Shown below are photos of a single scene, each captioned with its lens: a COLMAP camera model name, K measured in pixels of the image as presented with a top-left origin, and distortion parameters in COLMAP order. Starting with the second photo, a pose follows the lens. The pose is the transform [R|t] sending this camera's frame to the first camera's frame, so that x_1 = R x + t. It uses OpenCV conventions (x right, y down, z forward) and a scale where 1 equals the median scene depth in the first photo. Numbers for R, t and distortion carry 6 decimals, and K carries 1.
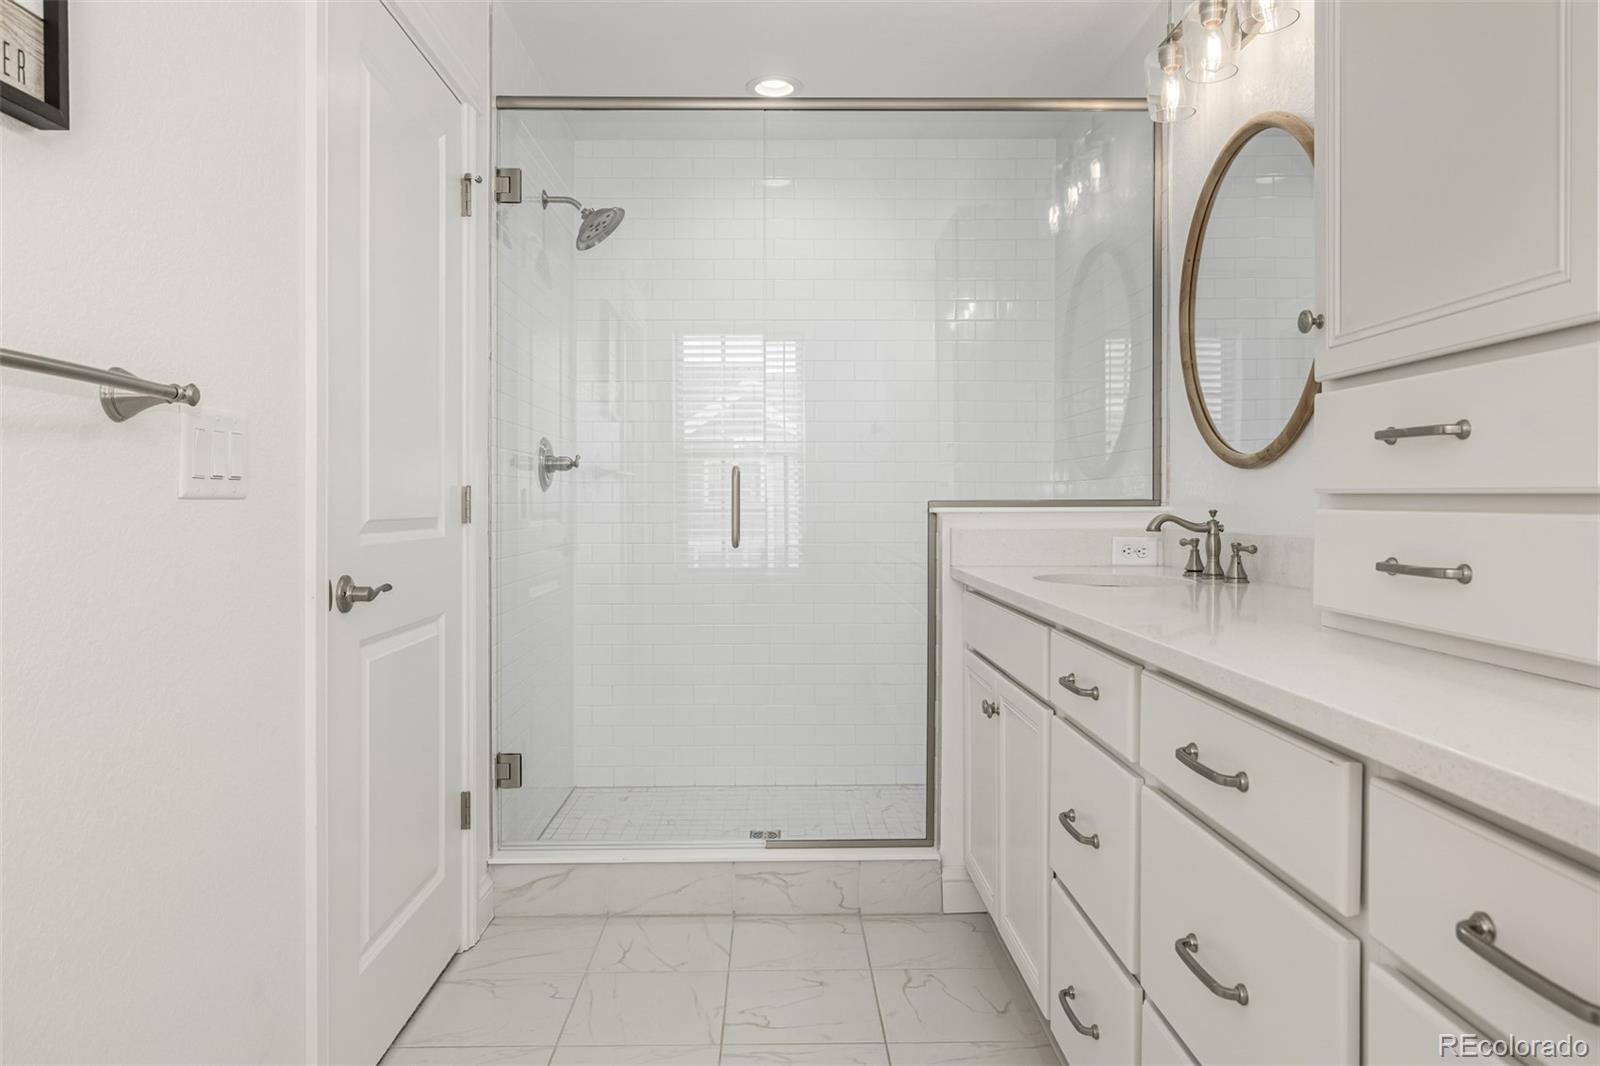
lens RADIAL K [[1031.7, 0, 799.0], [0, 1031.7, 508.1], [0, 0, 1]] dist [-0.001953, 0.000453]
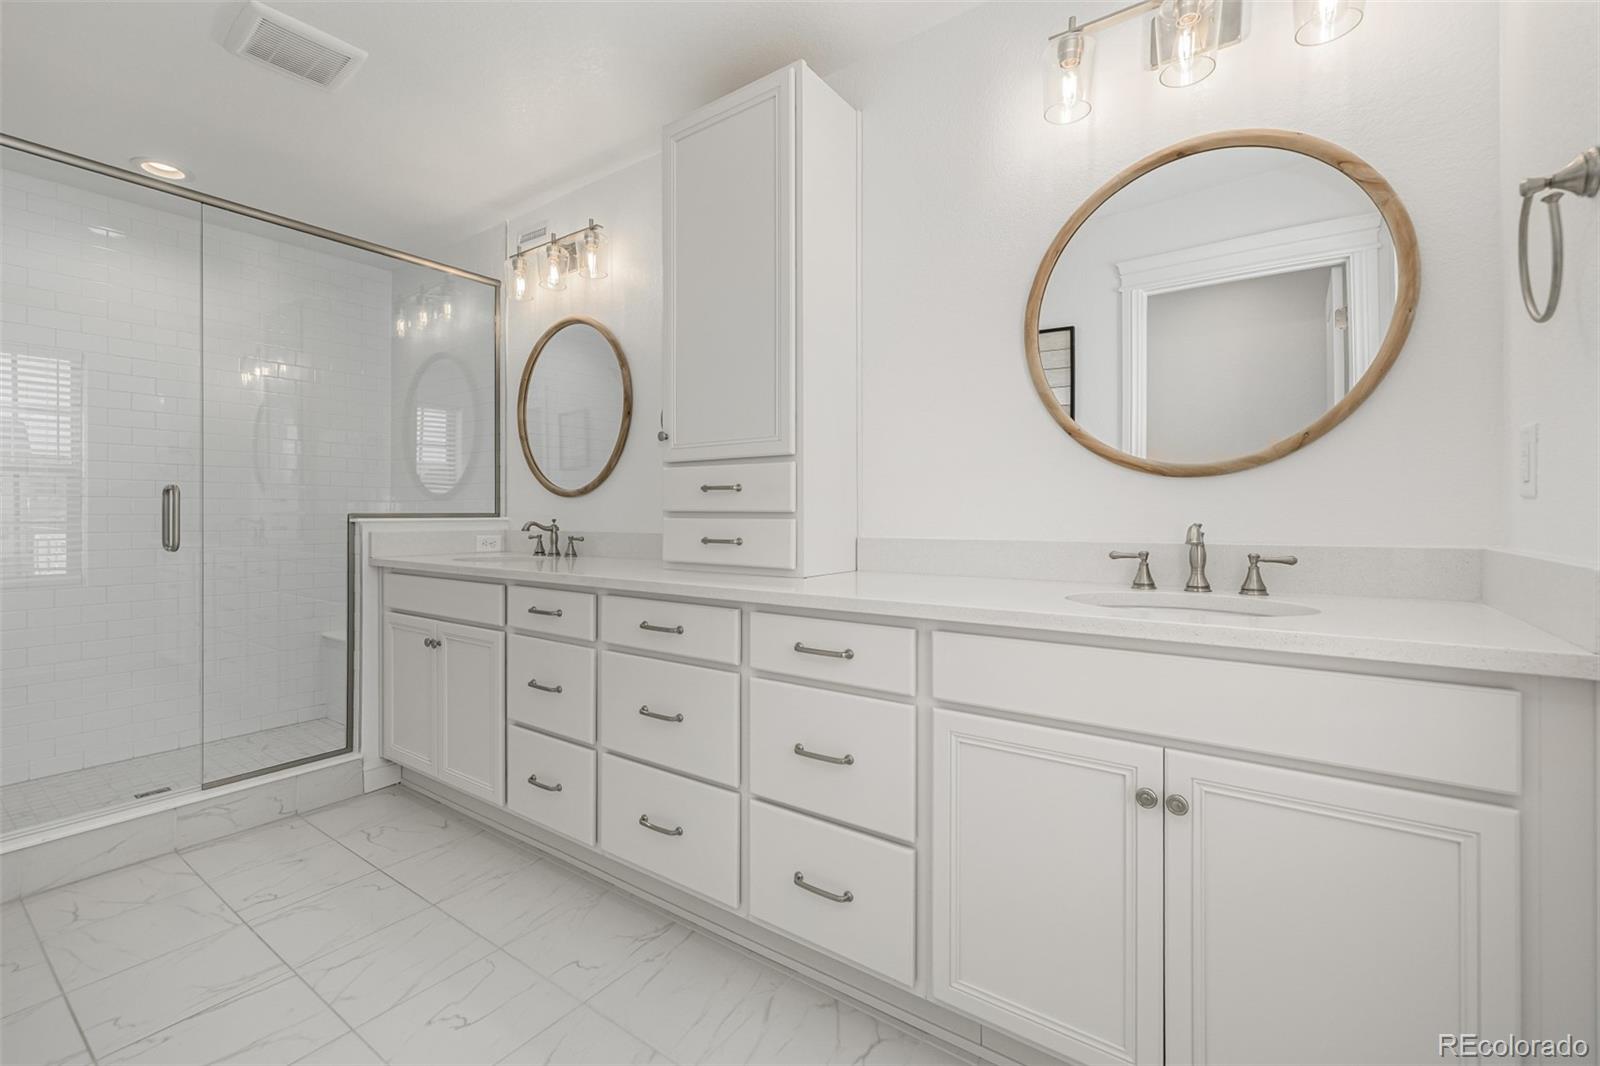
lens RADIAL K [[673.8, 0, 776.0], [0, 673.8, 511.9], [0, 0, 1]] dist [0.000839, 0.000307]
pose [[0.619734, 0.002499, 0.784808, -0.259035], [0.004425, 0.999968, -0.006679, -0.000734], [-0.784799, 0.007612, 0.619703, -0.062843]]
